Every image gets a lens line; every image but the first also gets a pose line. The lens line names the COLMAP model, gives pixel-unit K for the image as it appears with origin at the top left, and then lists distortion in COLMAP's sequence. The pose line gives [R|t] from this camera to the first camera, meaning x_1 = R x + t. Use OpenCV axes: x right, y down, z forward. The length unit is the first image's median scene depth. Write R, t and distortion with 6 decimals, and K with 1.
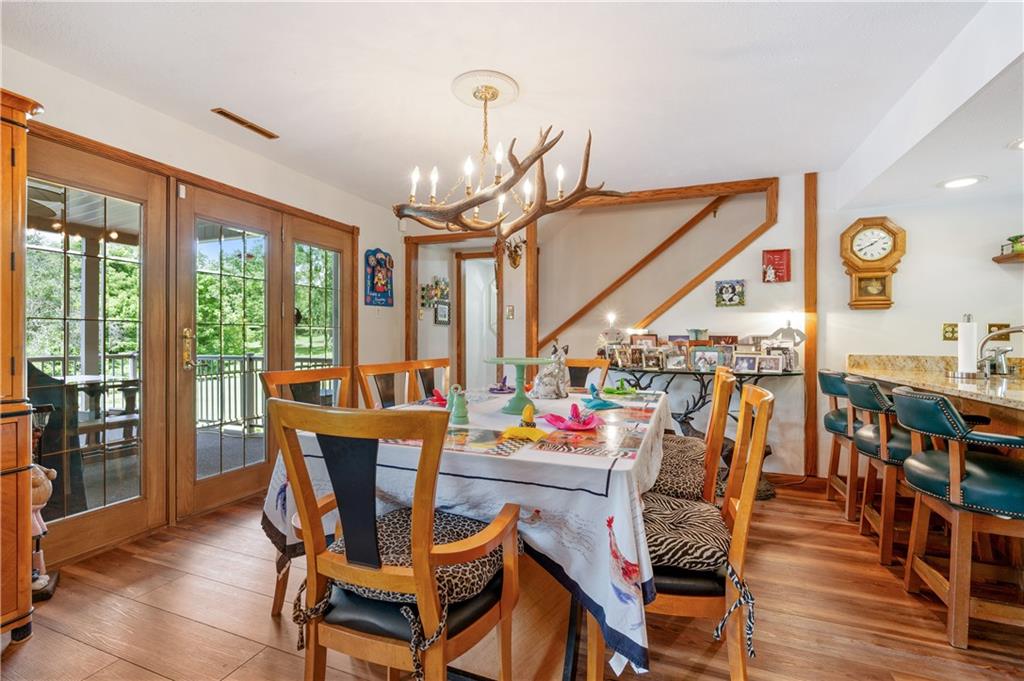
lens RADIAL K [[447.1, 0, 516.0], [0, 447.1, 335.4], [0, 0, 1]] dist [-0.014455, -0.000159]
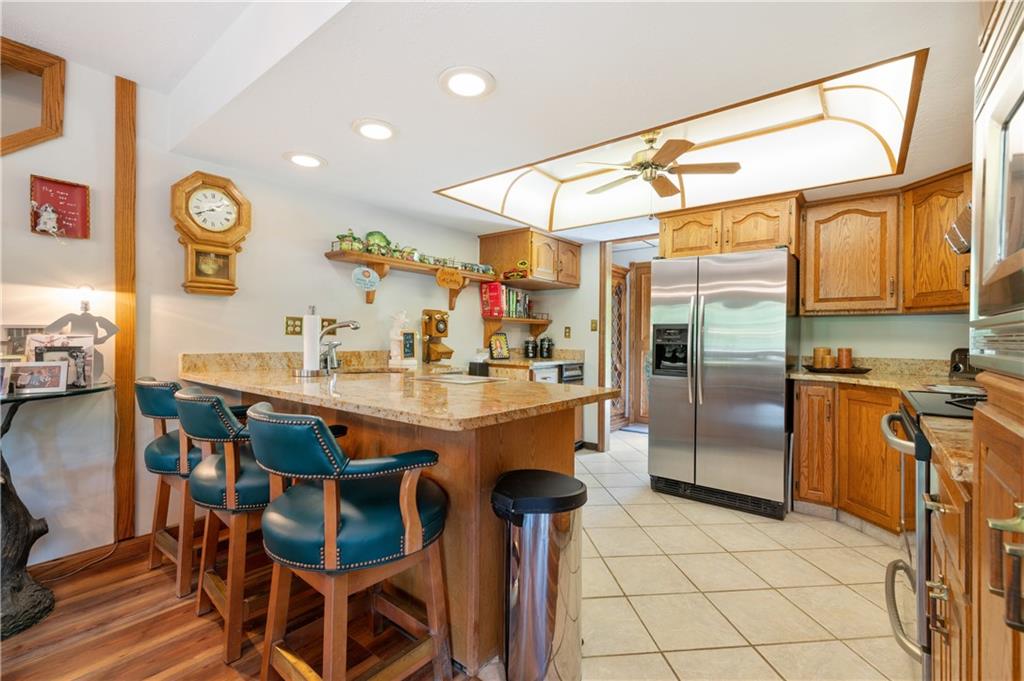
lens RADIAL K [[450.5, 0, 490.9], [0, 450.5, 338.5], [0, 0, 1]] dist [0.010555, -0.000119]
pose [[0.327897, -0.006579, 0.944691, 0.216666], [-0.010636, 0.999887, 0.010655, 0.004127], [-0.944654, -0.013541, 0.327789, 0.281190]]
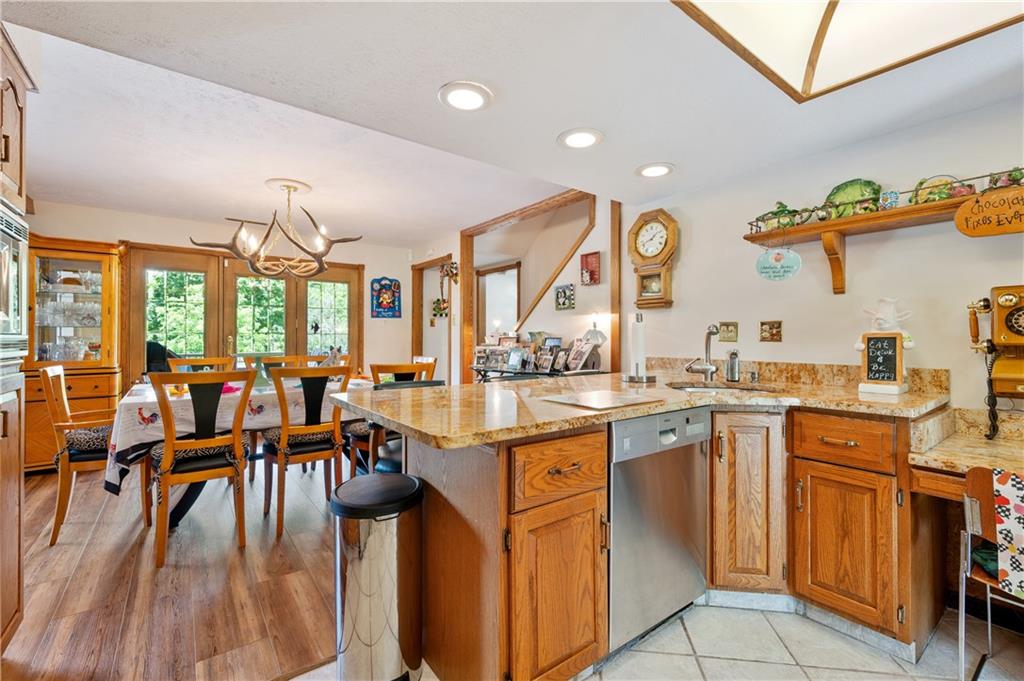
lens RADIAL K [[444.6, 0, 538.2], [0, 444.6, 336.2], [0, 0, 1]] dist [-0.036640, -0.000022]
pose [[0.858861, -0.007367, -0.512155, 1.081559], [0.003547, 0.999958, -0.008436, 0.006748], [0.512196, 0.005429, 0.858852, 0.068281]]
